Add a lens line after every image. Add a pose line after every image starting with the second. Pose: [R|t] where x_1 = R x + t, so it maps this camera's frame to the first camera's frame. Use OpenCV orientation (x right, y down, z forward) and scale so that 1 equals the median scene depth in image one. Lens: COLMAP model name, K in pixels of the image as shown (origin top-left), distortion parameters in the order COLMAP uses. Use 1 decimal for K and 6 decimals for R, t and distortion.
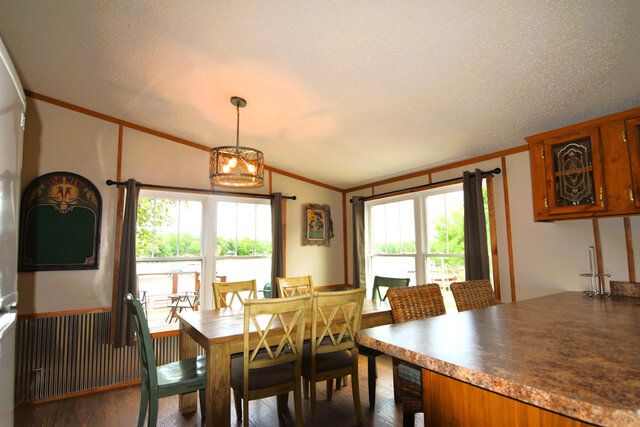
lens RADIAL K [[330.2, 0, 322.9], [0, 330.2, 216.2], [0, 0, 1]] dist [-0.003633, -0.000167]
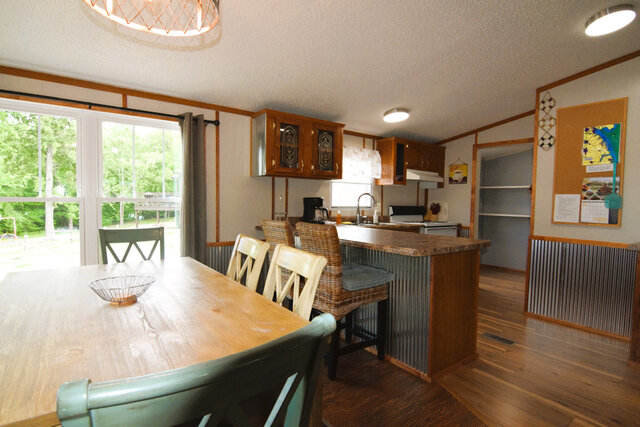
lens RADIAL K [[326.7, 0, 321.8], [0, 326.7, 218.4], [0, 0, 1]] dist [-0.006117, -0.000818]
pose [[-0.035244, -0.039890, 0.998582, -0.558217], [-0.115747, 0.992642, 0.035568, 0.094220], [-0.992653, -0.114329, -0.039602, 0.648850]]
